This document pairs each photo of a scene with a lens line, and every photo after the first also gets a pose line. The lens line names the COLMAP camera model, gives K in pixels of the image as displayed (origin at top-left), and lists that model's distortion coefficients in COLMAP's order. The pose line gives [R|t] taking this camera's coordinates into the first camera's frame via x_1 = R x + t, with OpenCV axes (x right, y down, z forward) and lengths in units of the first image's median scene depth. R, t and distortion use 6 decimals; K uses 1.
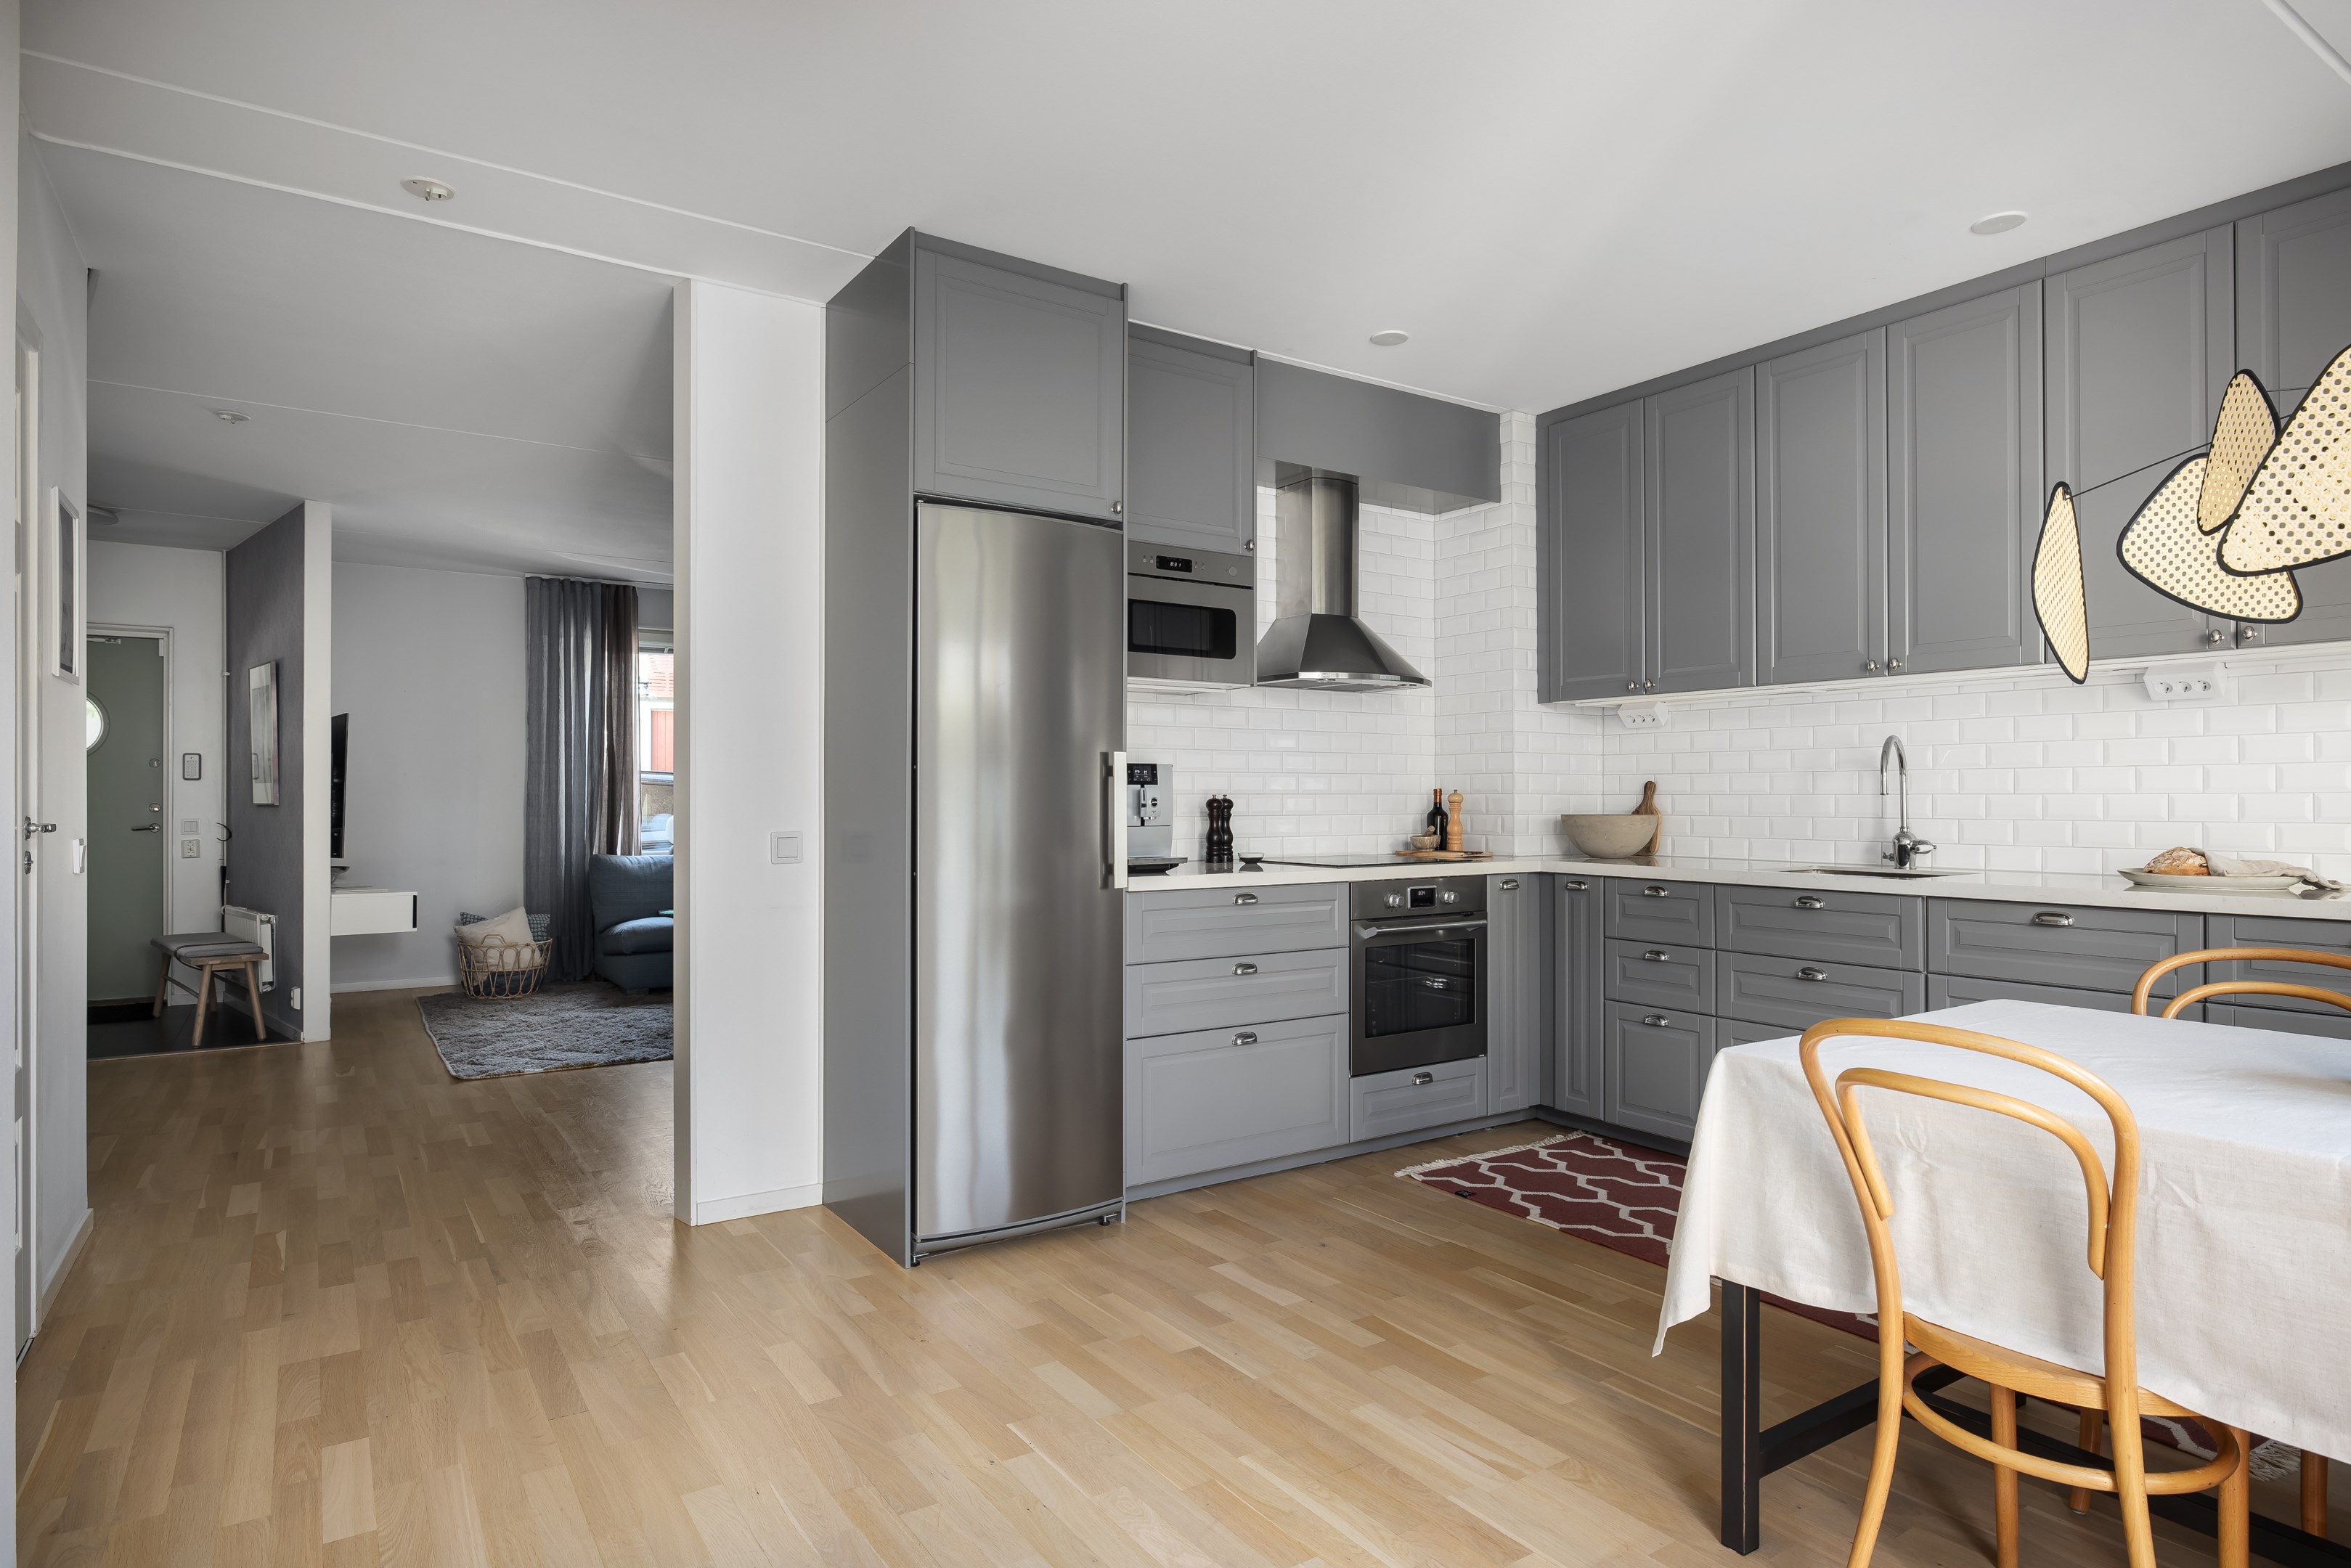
lens RADIAL K [[1327.4, 0, 1195.0], [0, 1327.4, 789.7], [0, 0, 1]] dist [0.005302, -0.004129]
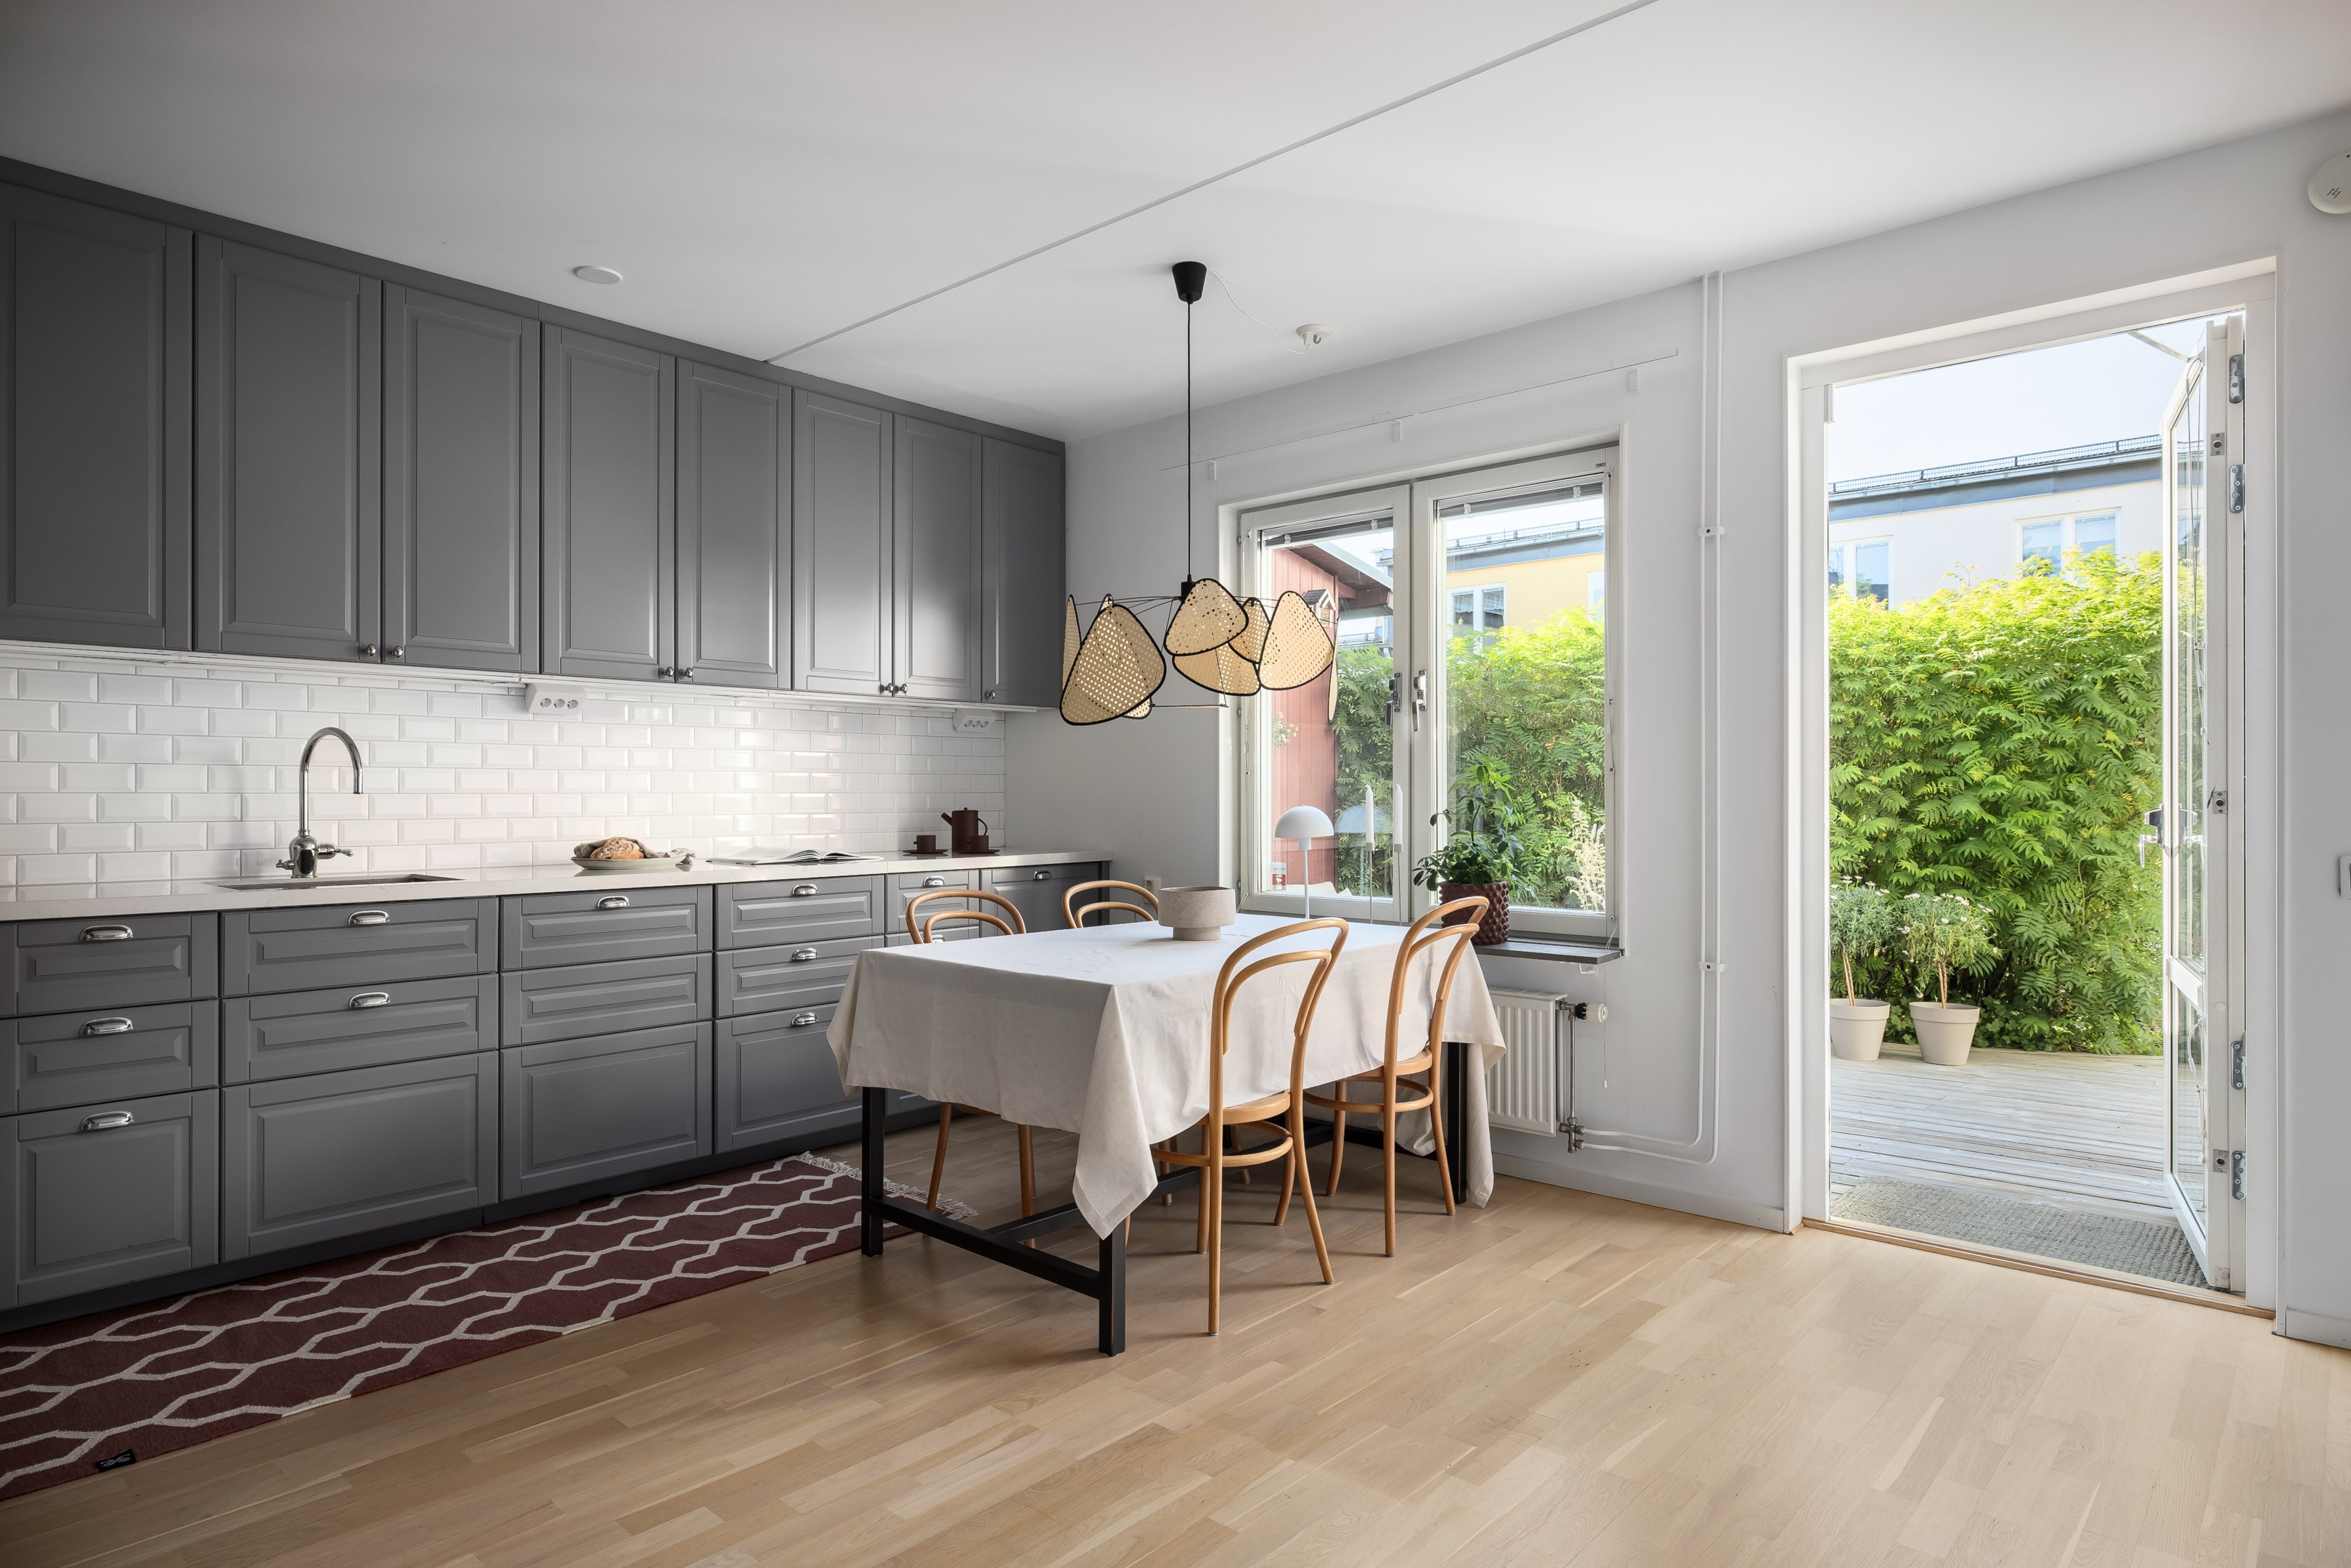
lens RADIAL K [[1327.4, 0, 1177.6], [0, 1327.4, 790.8], [0, 0, 1]] dist [0.005302, -0.004129]
pose [[-0.249048, 0.006837, 0.968467, -0.297589], [-0.002956, 0.999965, -0.007820, 0.004565], [-0.968487, -0.004810, -0.249019, 0.417053]]
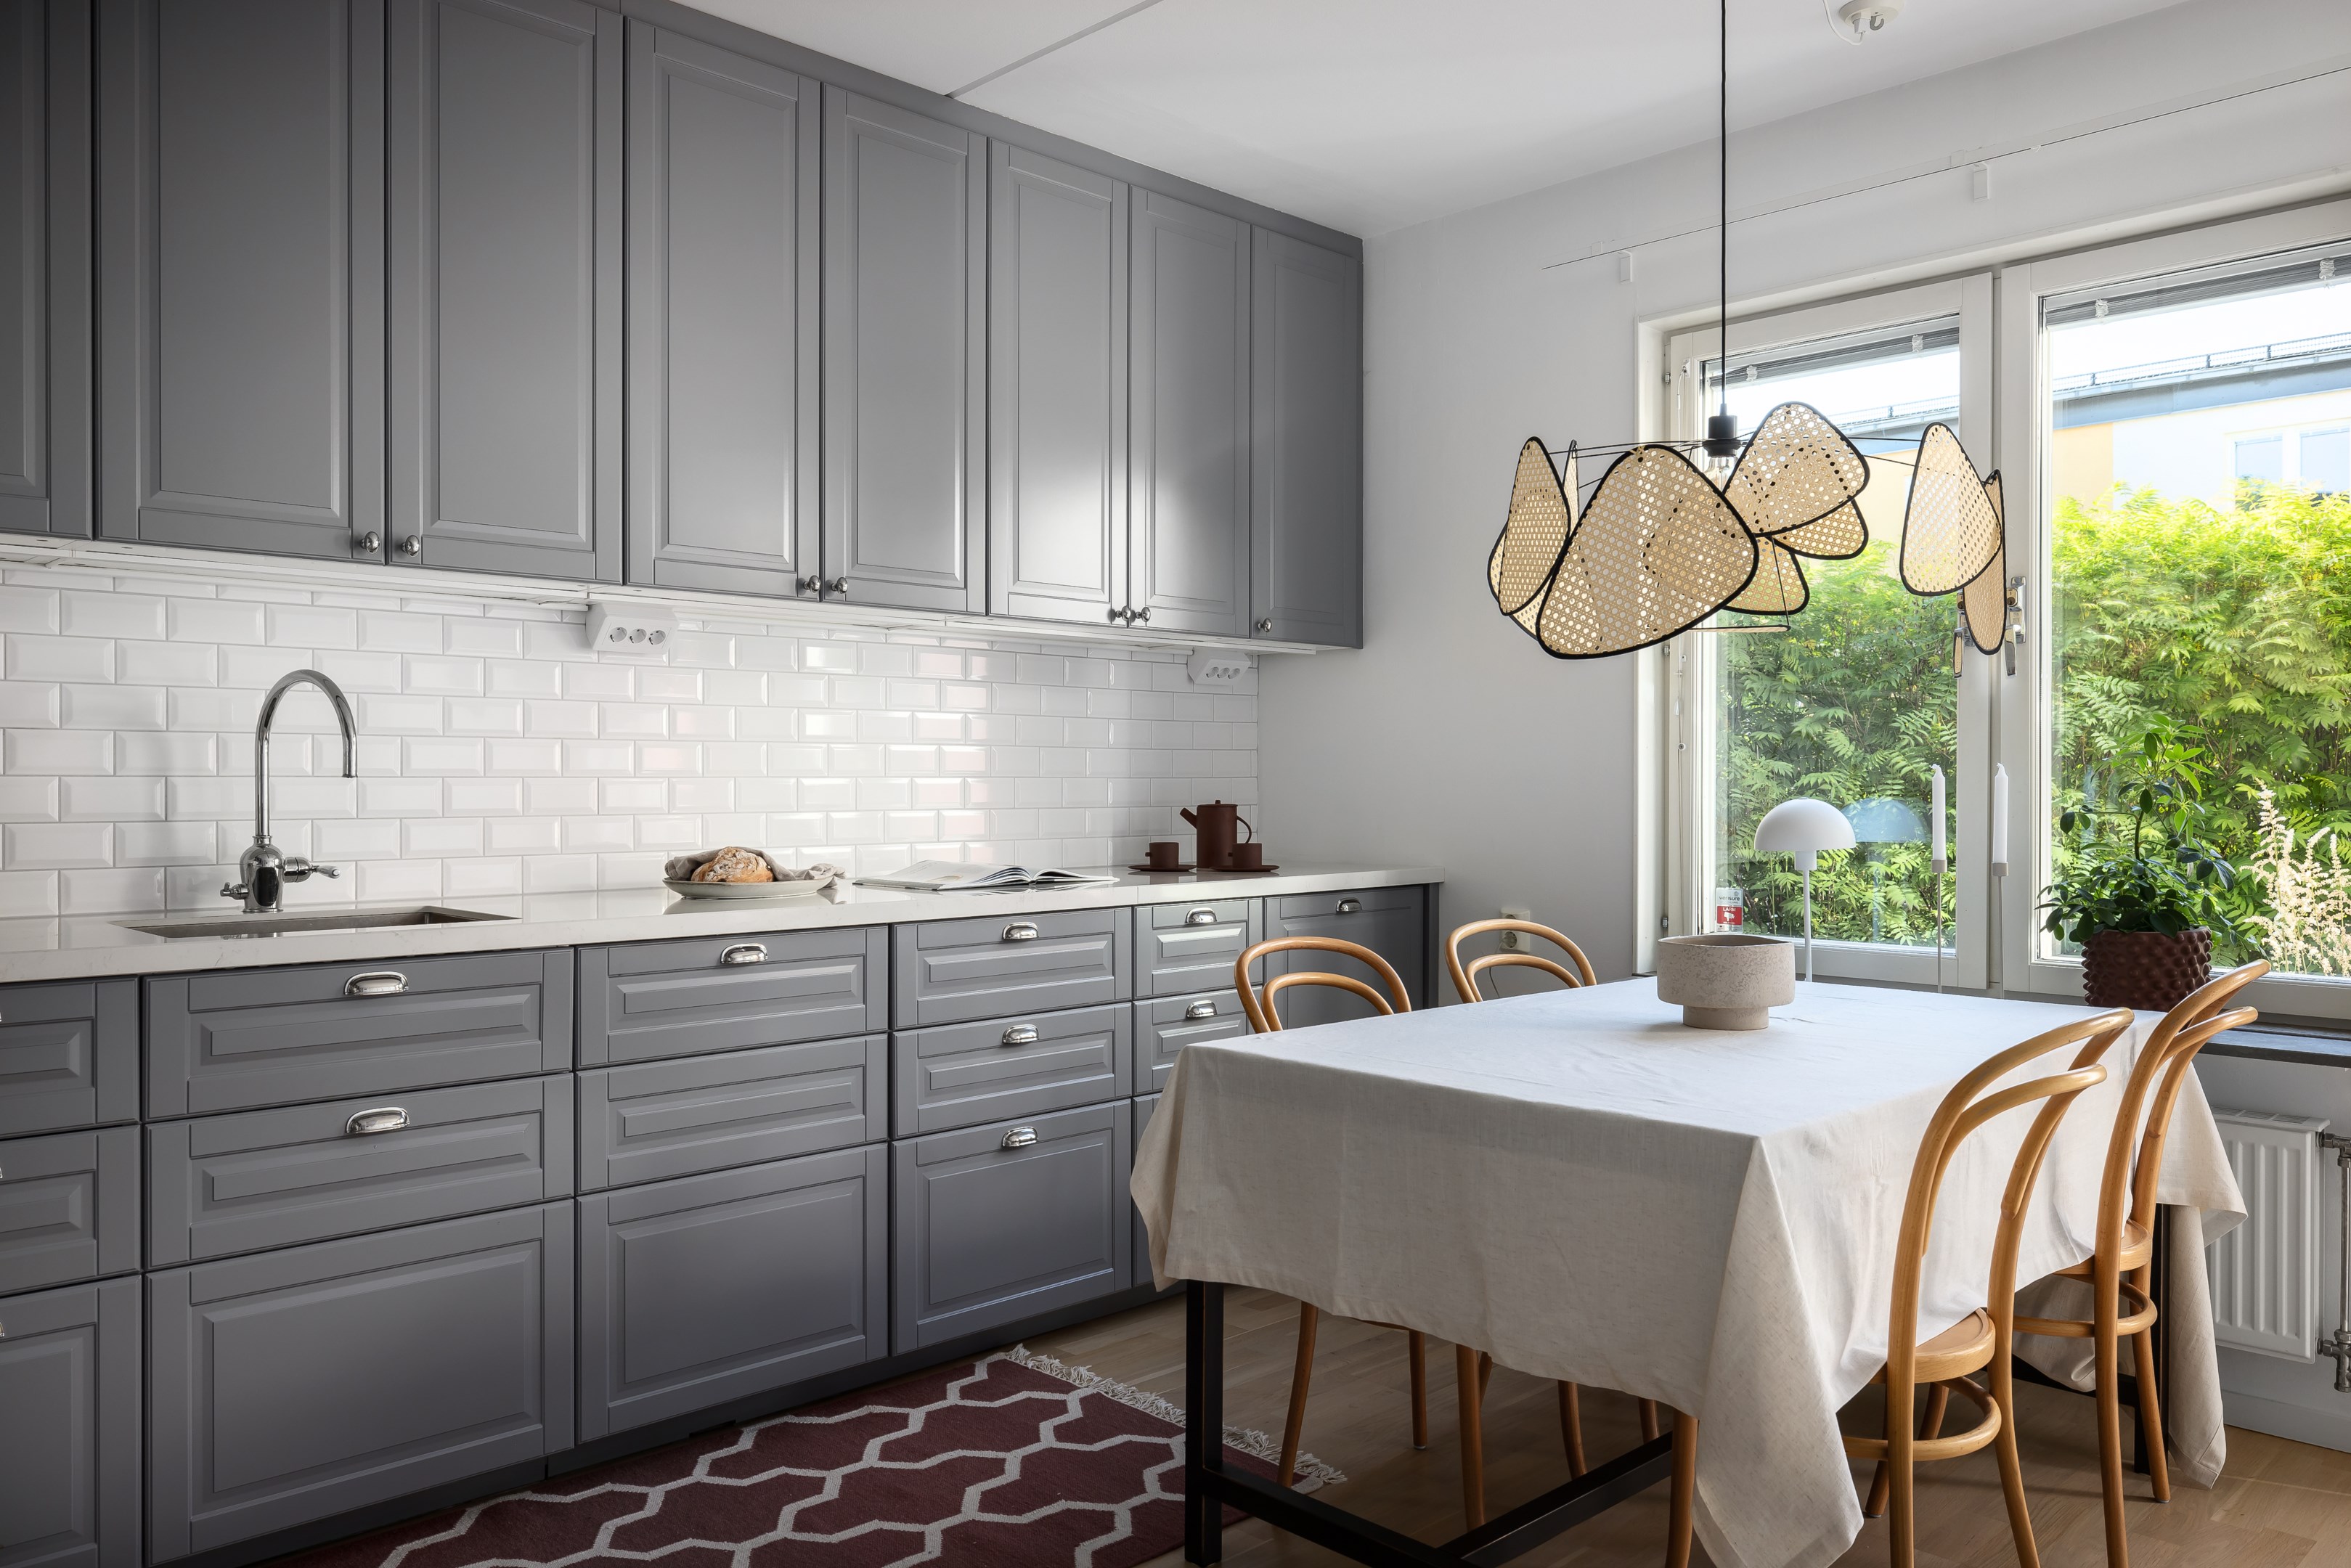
lens RADIAL K [[1712.9, 0, 1179.6], [0, 1712.9, 791.2], [0, 0, 1]] dist [-0.007269, 0.009560]
pose [[-0.188915, -0.001977, 0.981991, -0.148746], [-0.004450, 0.999989, 0.001157, 0.004546], [-0.981983, -0.004151, -0.188922, 0.482812]]
